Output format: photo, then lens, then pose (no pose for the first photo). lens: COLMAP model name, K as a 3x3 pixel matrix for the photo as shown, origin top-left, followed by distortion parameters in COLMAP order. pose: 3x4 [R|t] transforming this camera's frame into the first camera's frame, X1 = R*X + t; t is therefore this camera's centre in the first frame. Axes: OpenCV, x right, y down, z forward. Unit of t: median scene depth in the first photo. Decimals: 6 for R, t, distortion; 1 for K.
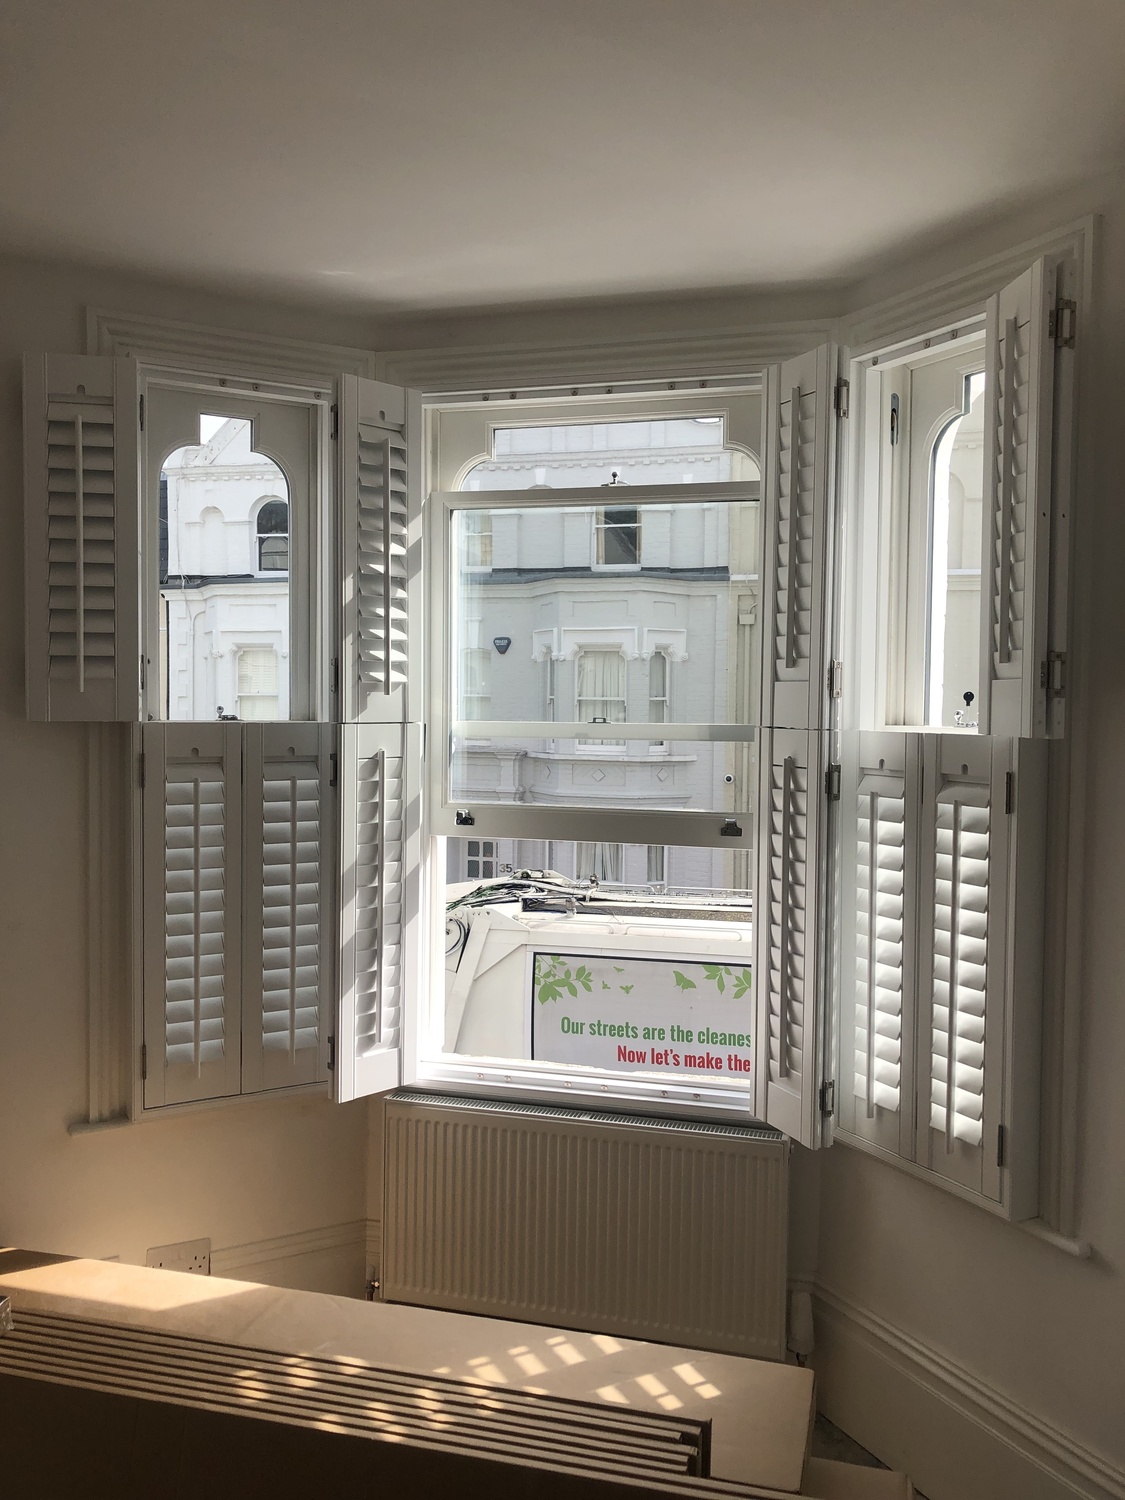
lens RADIAL K [[1226.9, 0, 565.8], [0, 1226.9, 749.6], [0, 0, 1]] dist [0.004714, -0.010188]
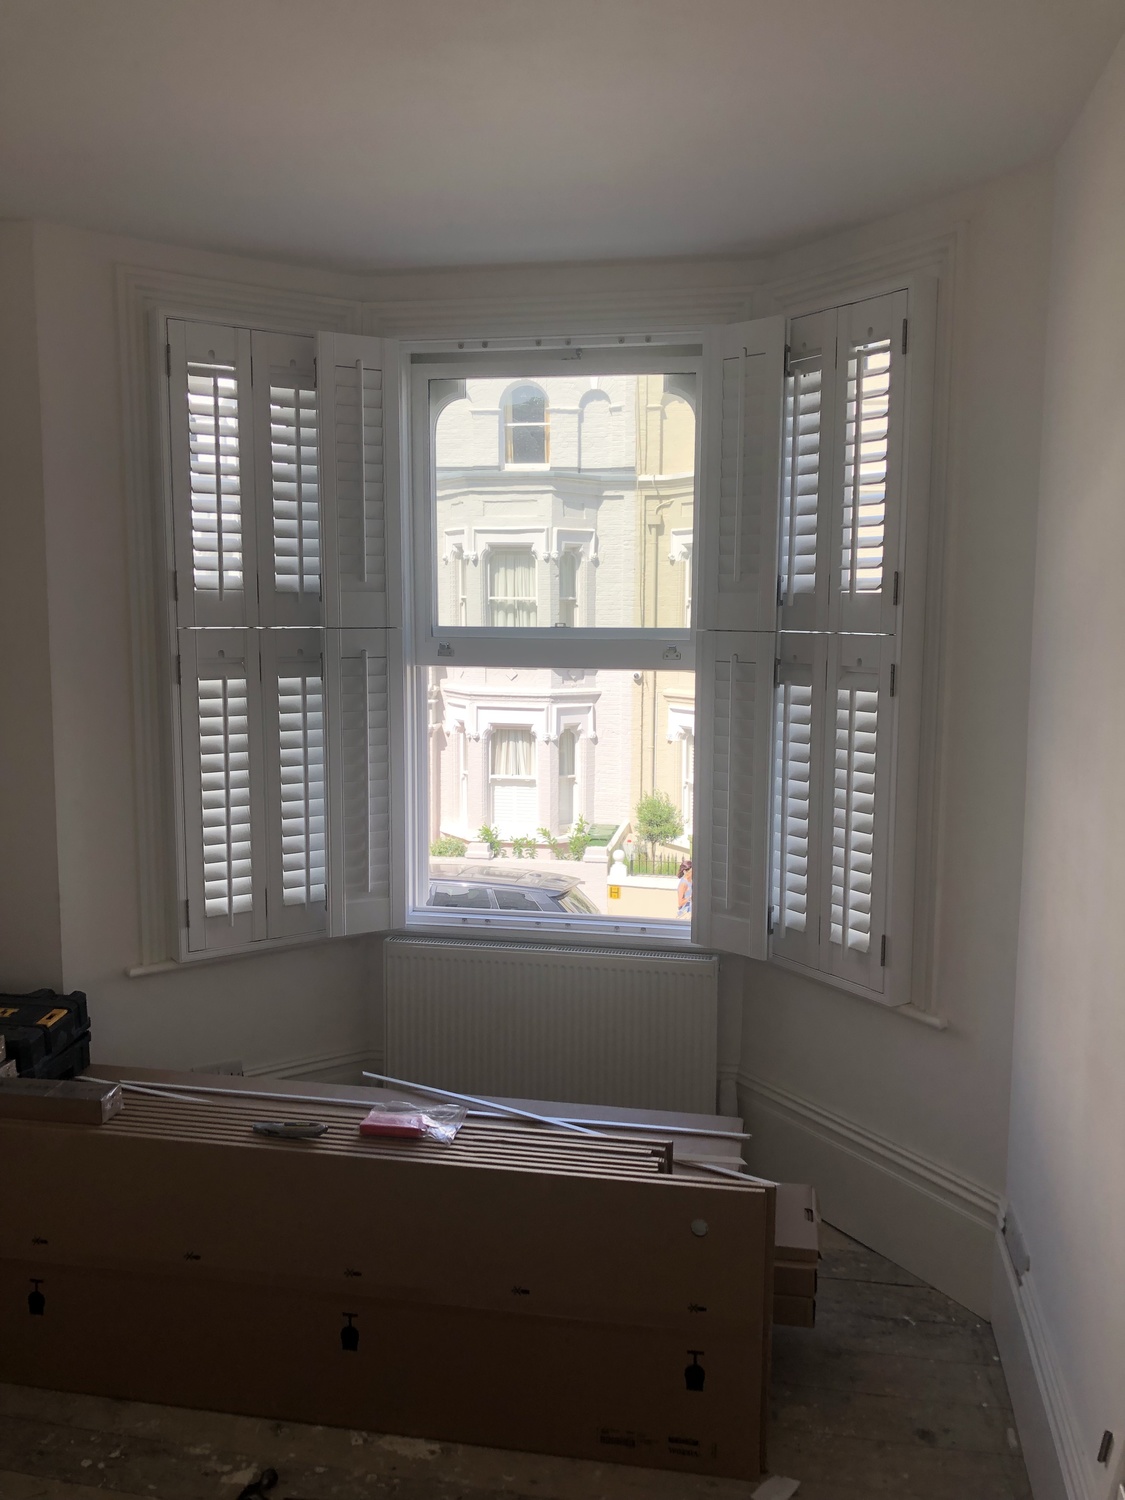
lens RADIAL K [[1226.9, 0, 559.0], [0, 1226.9, 750.1], [0, 0, 1]] dist [0.004714, -0.010188]
pose [[0.997110, -0.015896, 0.074288, -0.079575], [0.009613, 0.996404, 0.084185, -0.003084], [-0.075359, -0.083228, 0.993677, -0.242218]]
